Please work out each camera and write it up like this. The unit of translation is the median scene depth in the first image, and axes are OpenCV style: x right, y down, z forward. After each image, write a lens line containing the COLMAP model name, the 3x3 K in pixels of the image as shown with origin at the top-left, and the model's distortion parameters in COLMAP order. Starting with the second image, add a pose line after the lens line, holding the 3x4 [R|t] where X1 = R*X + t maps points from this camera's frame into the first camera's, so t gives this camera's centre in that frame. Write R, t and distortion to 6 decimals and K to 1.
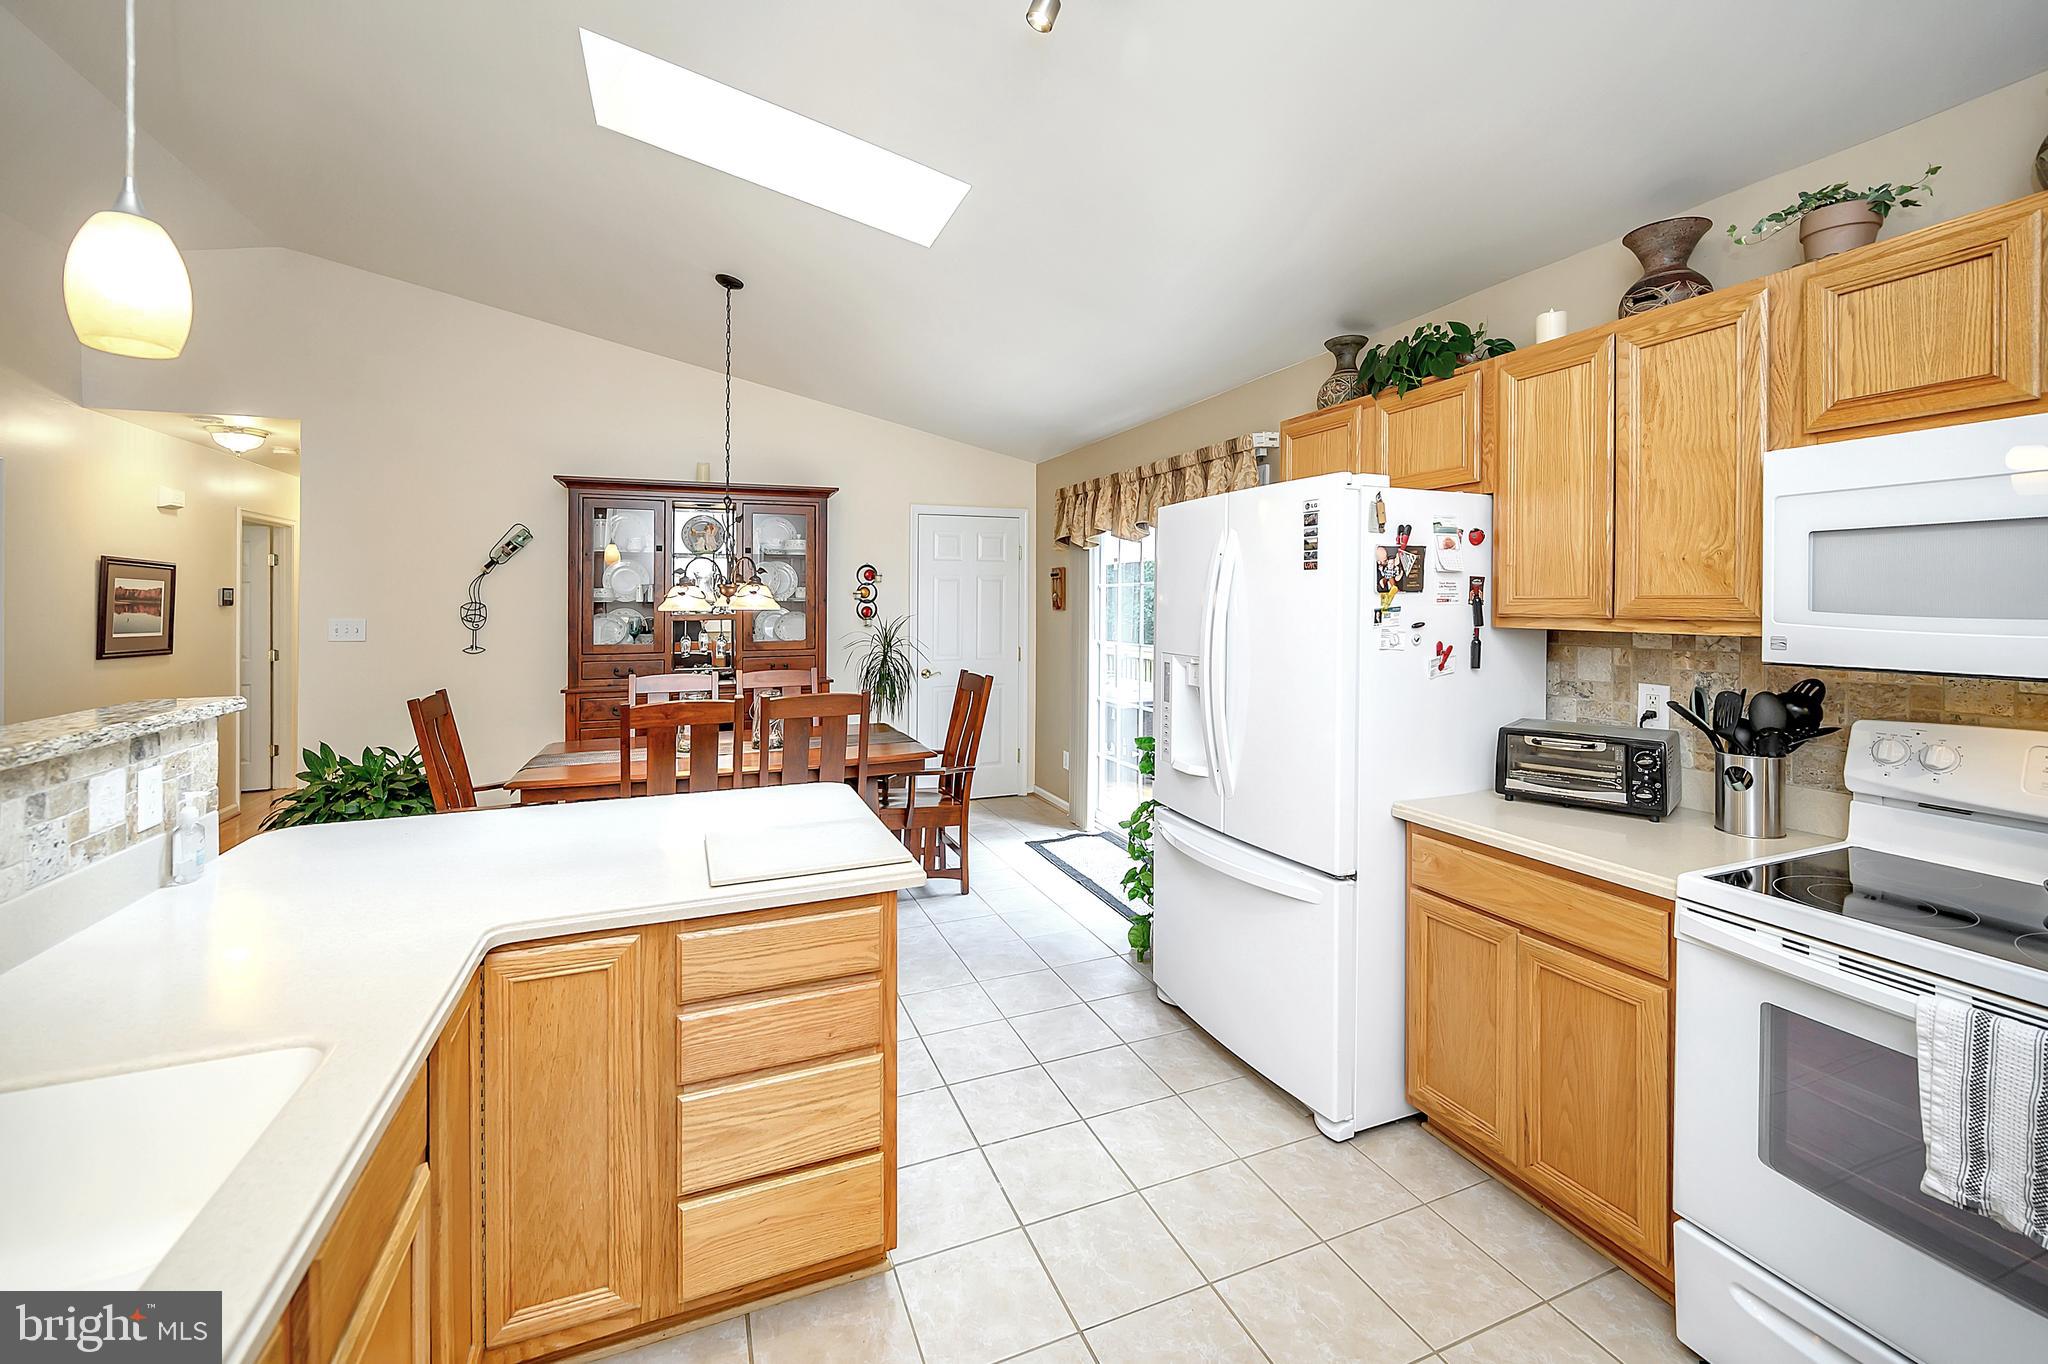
lens RADIAL K [[838.6, 0, 1022.1], [0, 838.6, 617.0], [0, 0, 1]] dist [-0.001401, -0.000217]
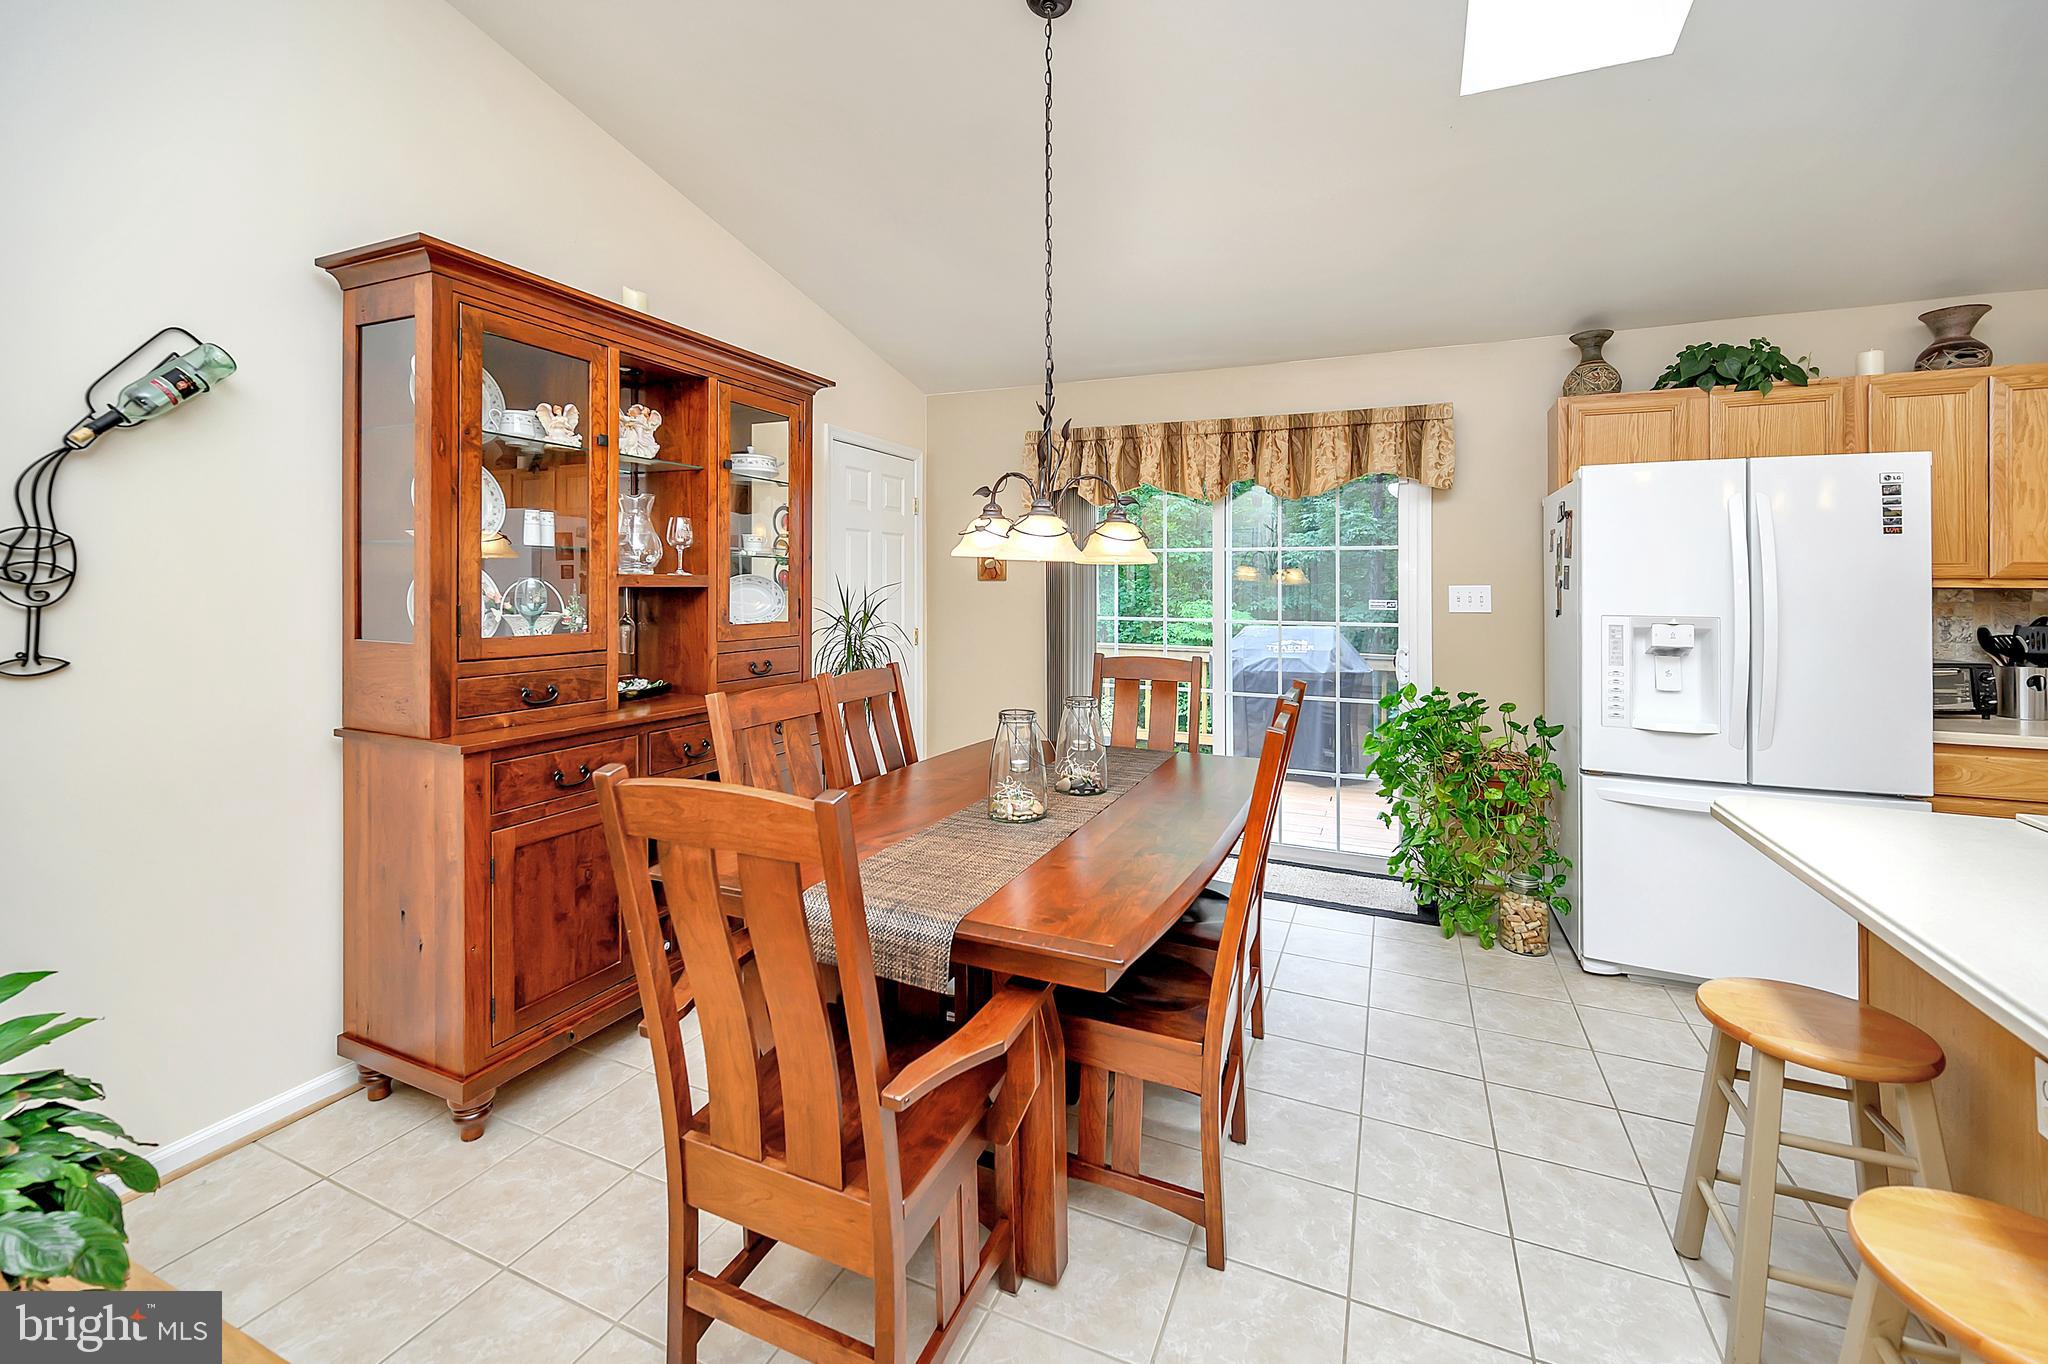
lens RADIAL K [[848.4, 0, 1024.0], [0, 848.4, 586.7], [0, 0, 1]] dist [0.000681, 0.000048]
pose [[0.716762, 0.007748, 0.697275, -1.312211], [0.003894, 0.999878, -0.015113, 0.028570], [-0.697307, 0.013548, 0.716644, 1.002236]]
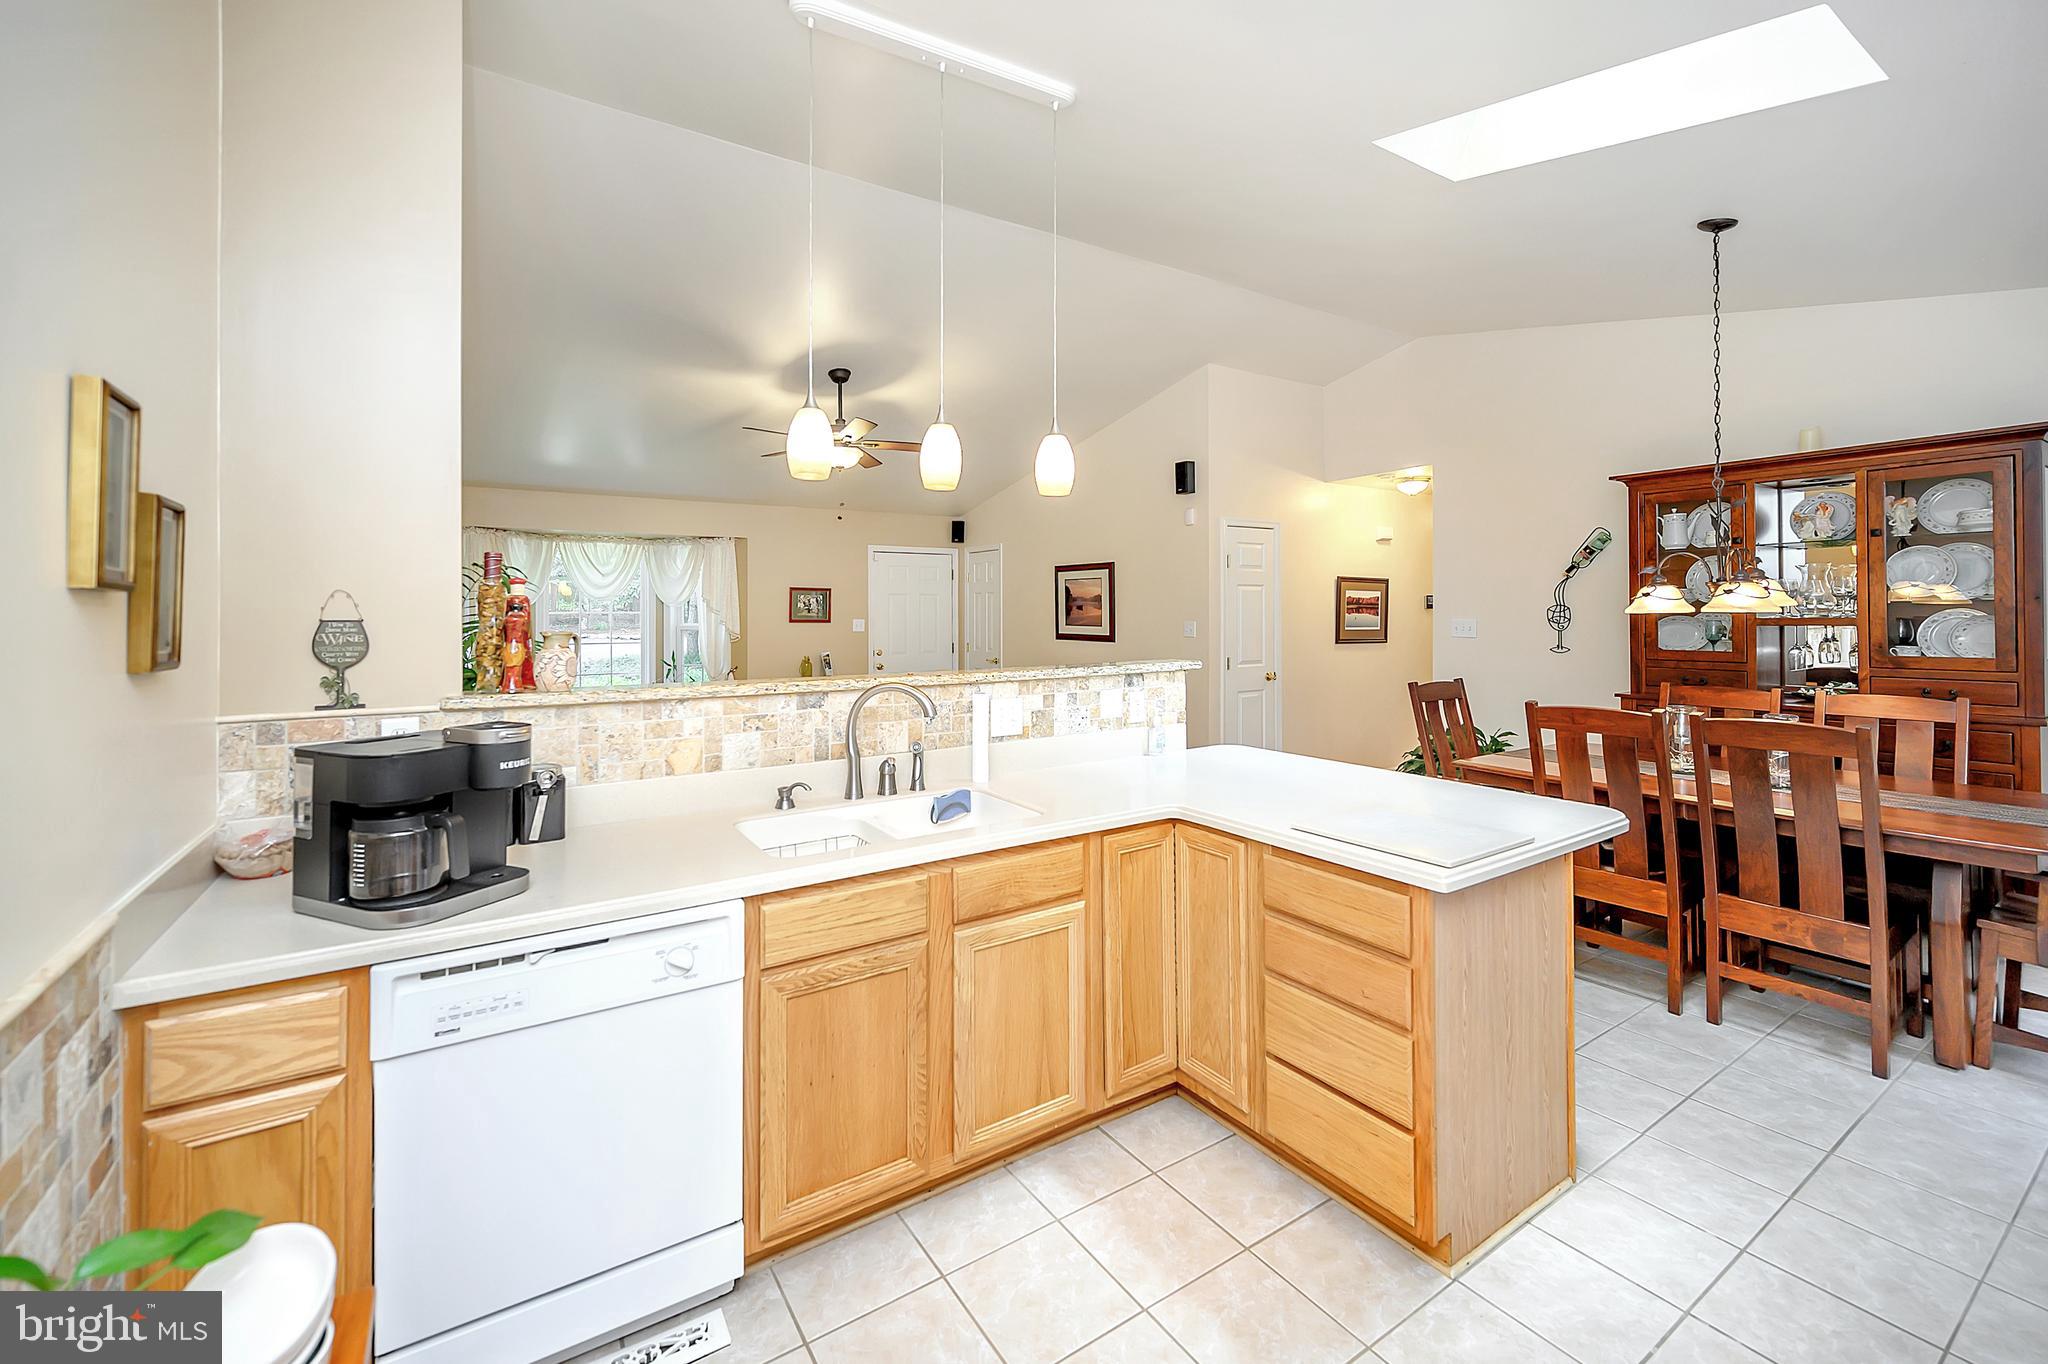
lens RADIAL K [[838.6, 0, 1022.1], [0, 838.6, 617.0], [0, 0, 1]] dist [-0.001401, -0.000217]
pose [[0.193961, 0.007824, -0.980978, 0.578607], [-0.011110, 0.999922, 0.005779, -0.001368], [0.980946, 0.009778, 0.194032, 0.250806]]
